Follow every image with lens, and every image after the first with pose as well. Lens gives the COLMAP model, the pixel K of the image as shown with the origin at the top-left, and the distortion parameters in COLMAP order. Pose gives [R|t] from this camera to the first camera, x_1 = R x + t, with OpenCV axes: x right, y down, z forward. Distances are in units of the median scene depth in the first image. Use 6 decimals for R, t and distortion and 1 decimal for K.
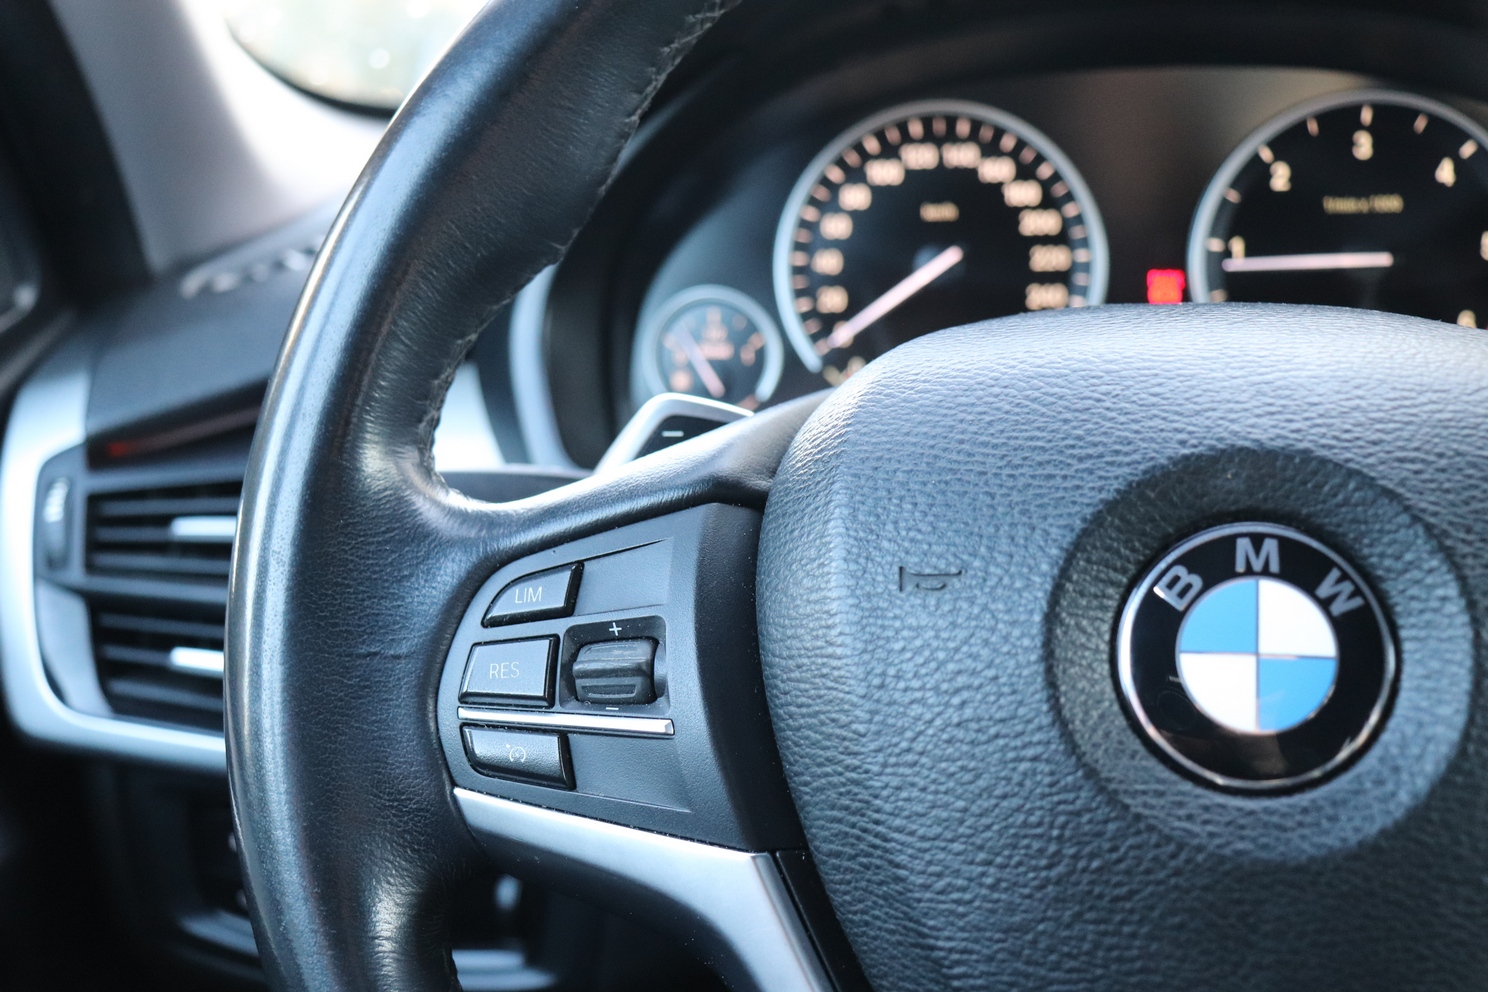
lens RADIAL K [[1835.2, 0, 750.0], [0, 1835.2, 505.0], [0, 0, 1]] dist [0.006374, 0.000000]
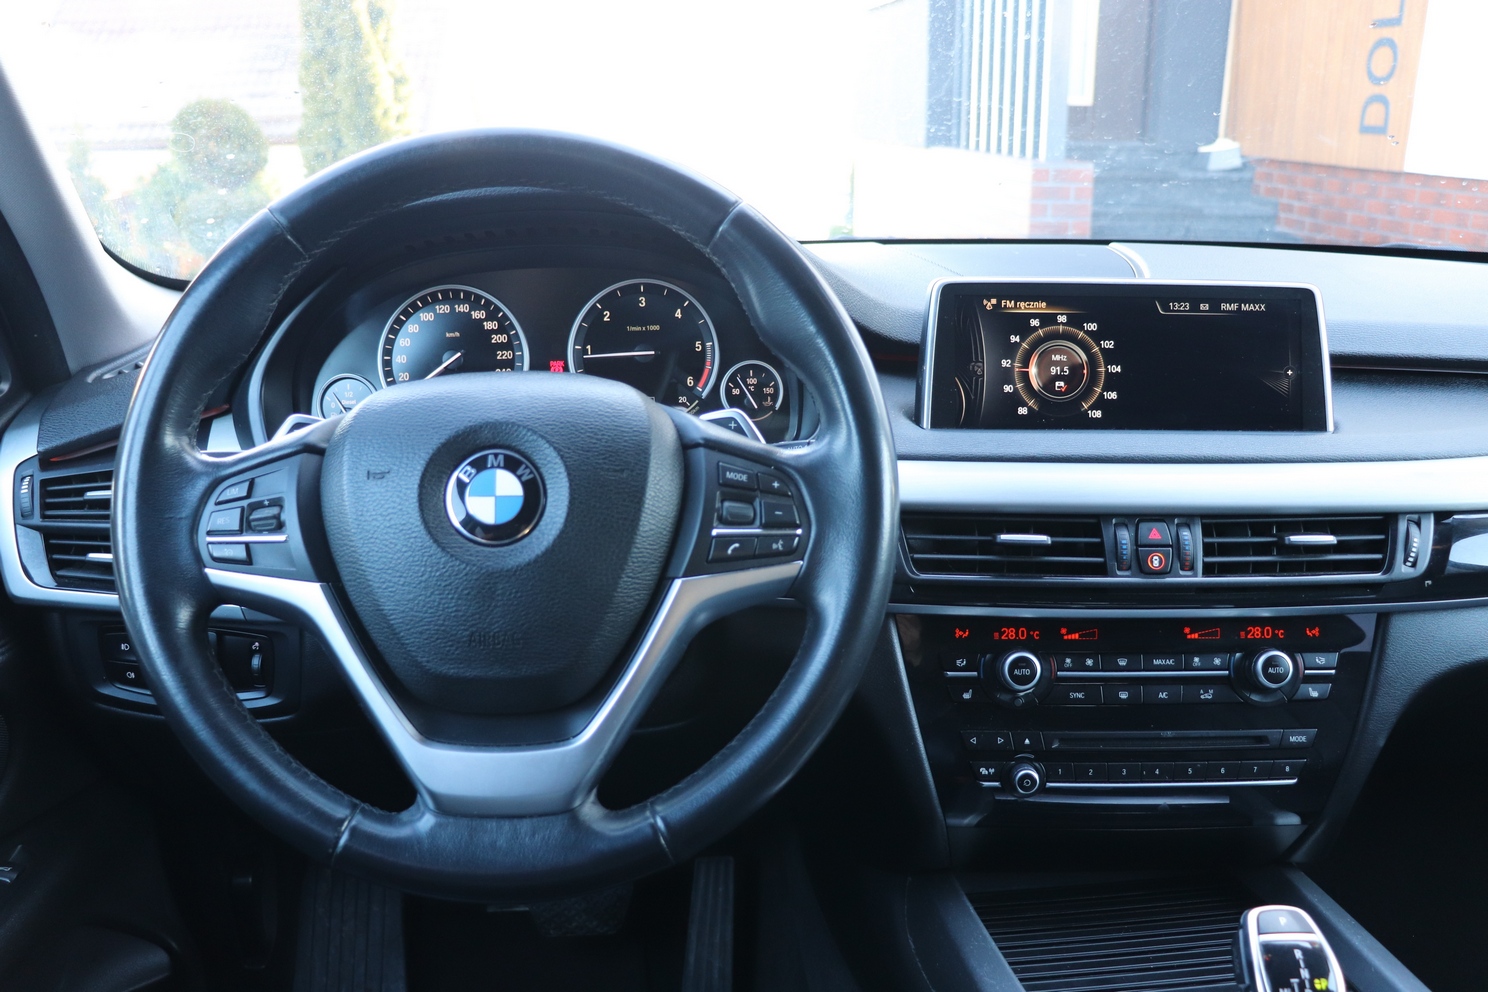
lens RADIAL K [[1236.7, 0, 736.6], [0, 1236.7, 495.4], [0, 0, 1]] dist [-0.178918, 0.161905]
pose [[0.978554, -0.036744, 0.202687, 0.223501], [0.040946, 0.999024, -0.016576, 0.109653], [-0.201880, 0.024519, 0.979103, -0.770749]]
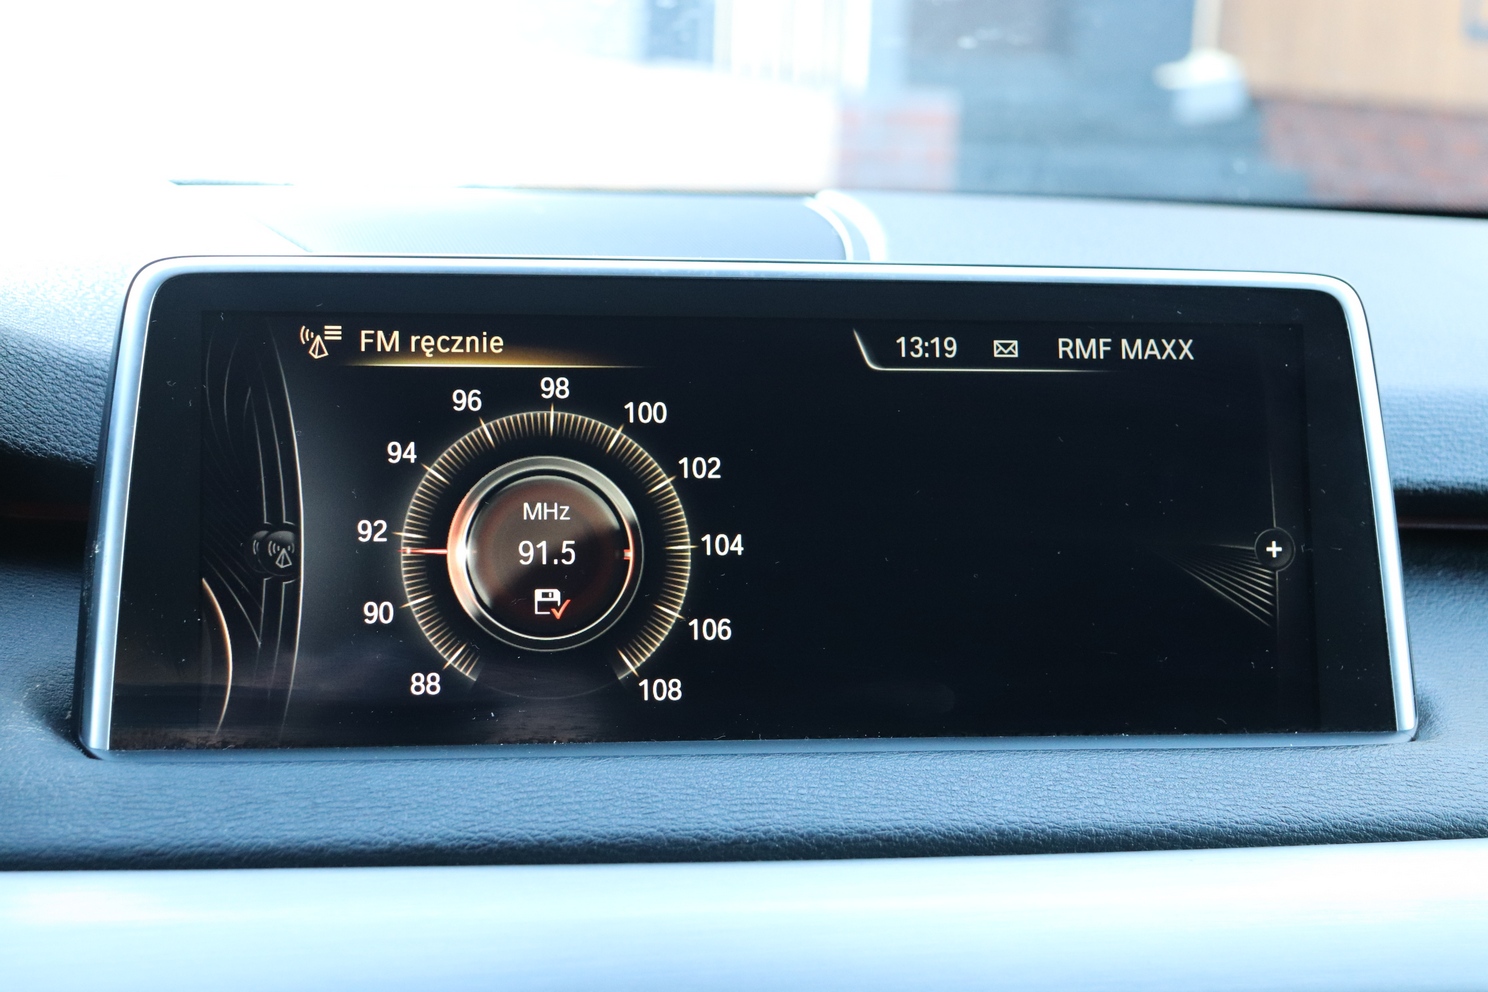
lens RADIAL K [[2345.1, 0, 742.4], [0, 2345.1, 495.0], [0, 0, 1]] dist [0.057607, 0.000000]
pose [[0.927280, -0.014476, 0.374089, 0.927037], [0.060379, 0.991953, -0.111281, -0.019219], [-0.369468, 0.125776, 0.920692, 0.083533]]
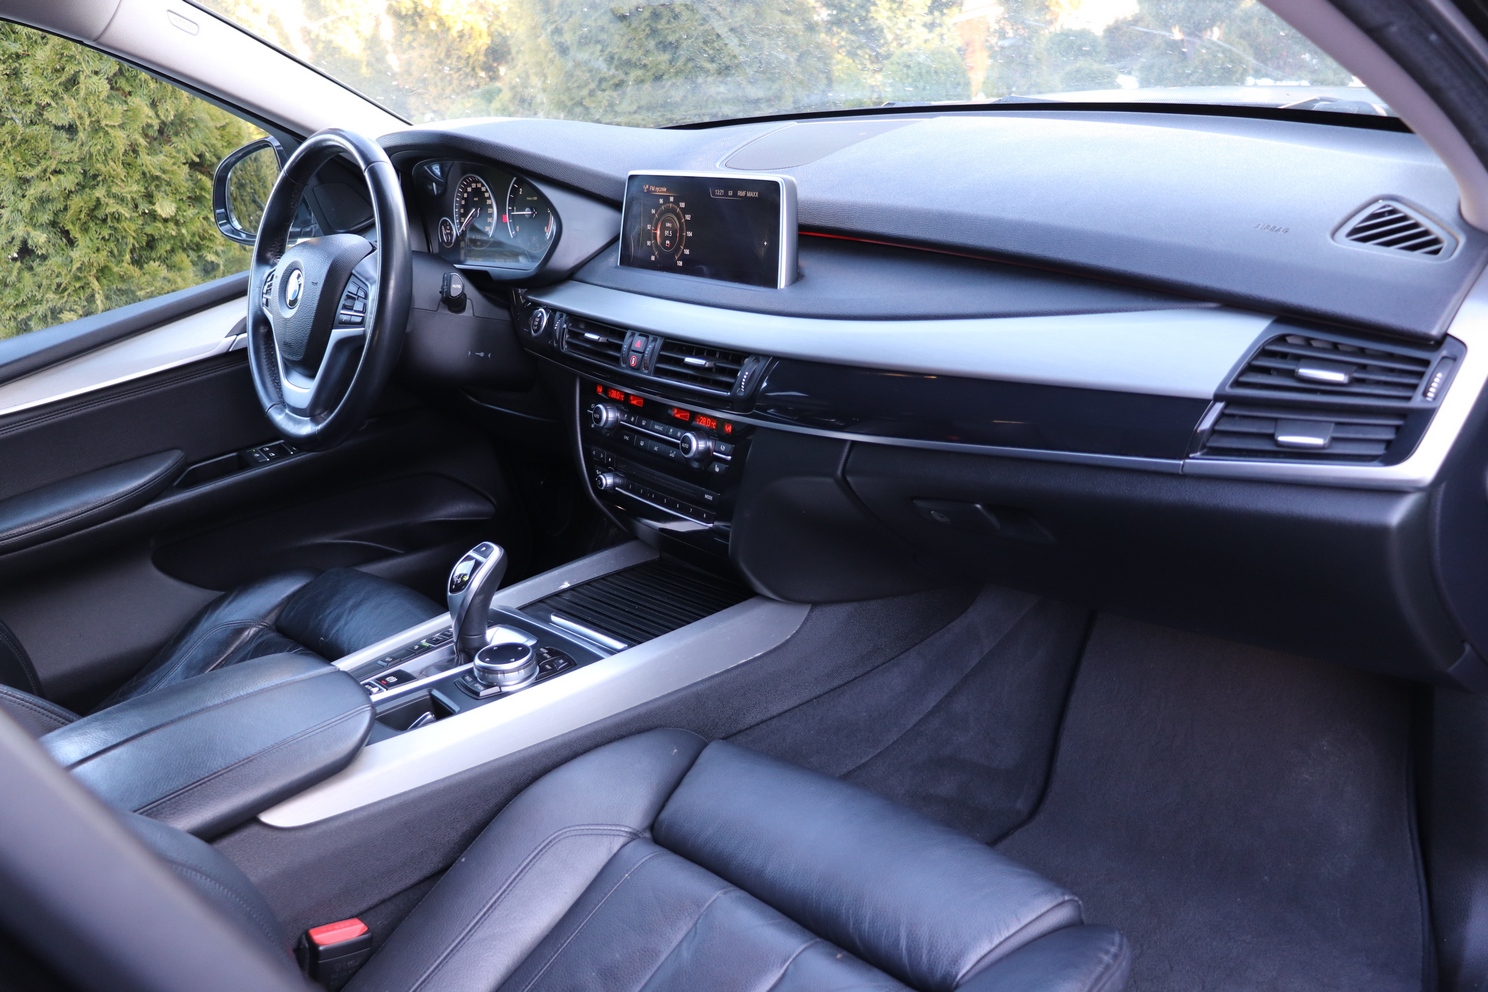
lens RADIAL K [[1236.7, 0, 739.4], [0, 1236.7, 497.9], [0, 0, 1]] dist [-0.178918, 0.161905]
pose [[0.775682, 0.158671, -0.610852, 3.973250], [-0.049548, 0.980203, 0.191694, -0.090770], [0.629176, -0.118428, 0.768188, -1.370532]]
